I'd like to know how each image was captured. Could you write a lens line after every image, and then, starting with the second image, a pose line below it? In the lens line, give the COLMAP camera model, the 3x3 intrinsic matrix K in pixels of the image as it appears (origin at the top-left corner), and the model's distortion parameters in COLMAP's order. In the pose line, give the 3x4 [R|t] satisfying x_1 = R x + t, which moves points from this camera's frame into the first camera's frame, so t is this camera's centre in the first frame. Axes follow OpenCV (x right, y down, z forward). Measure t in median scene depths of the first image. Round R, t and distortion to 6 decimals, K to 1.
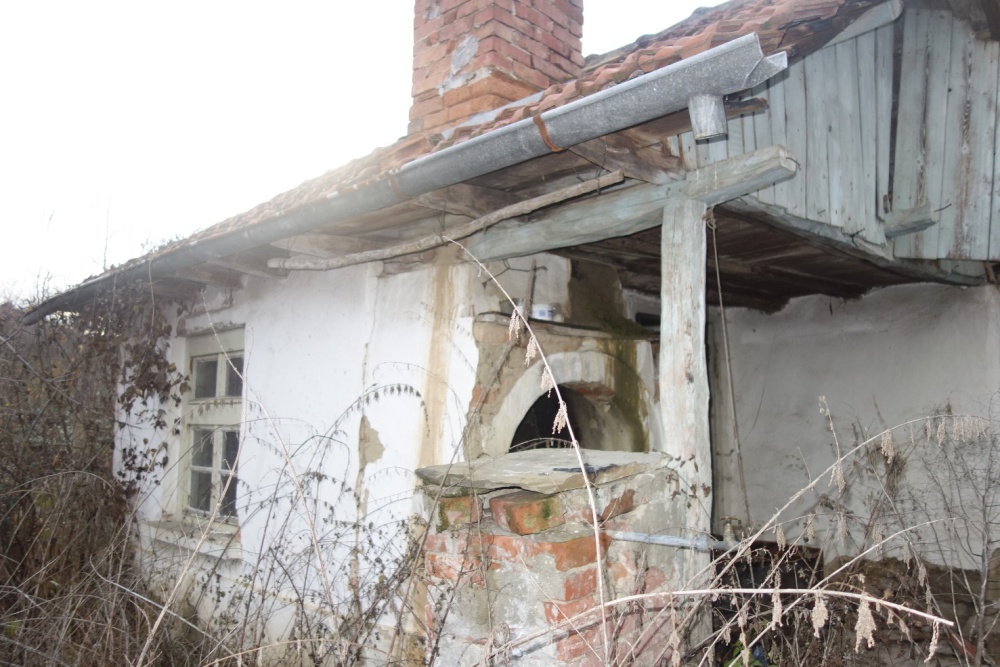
lens RADIAL K [[809.6, 0, 493.7], [0, 809.6, 333.6], [0, 0, 1]] dist [-0.011253, -0.016895]
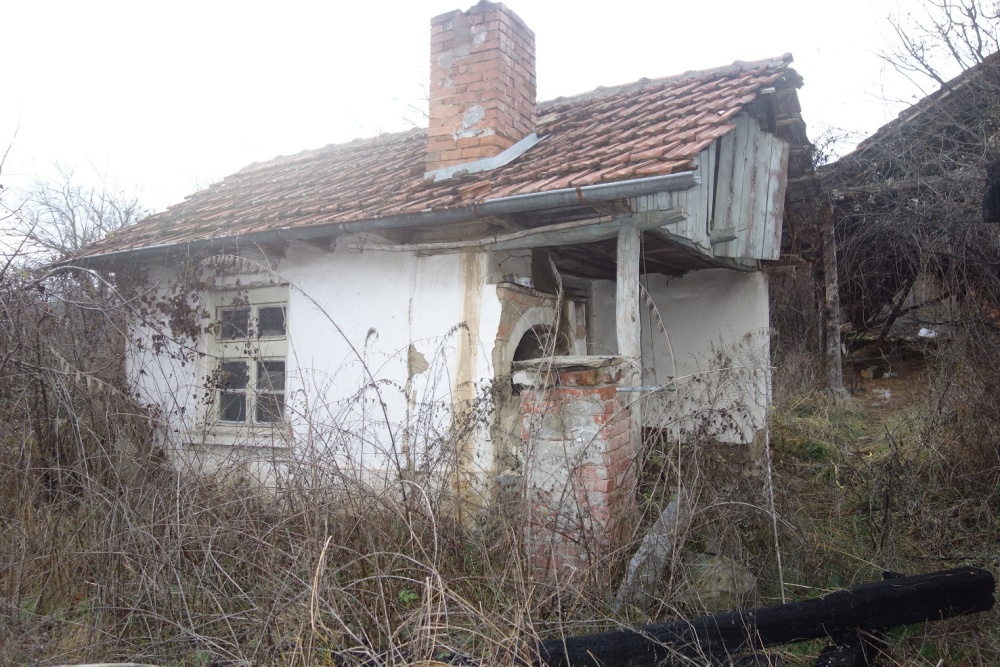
lens RADIAL K [[809.6, 0, 502.4], [0, 809.6, 335.9], [0, 0, 1]] dist [-0.011253, -0.016895]
pose [[0.962670, 0.009628, 0.270508, -0.413555], [-0.023050, 0.998653, 0.046488, 0.007099], [-0.269696, -0.050988, 0.961595, -0.564067]]
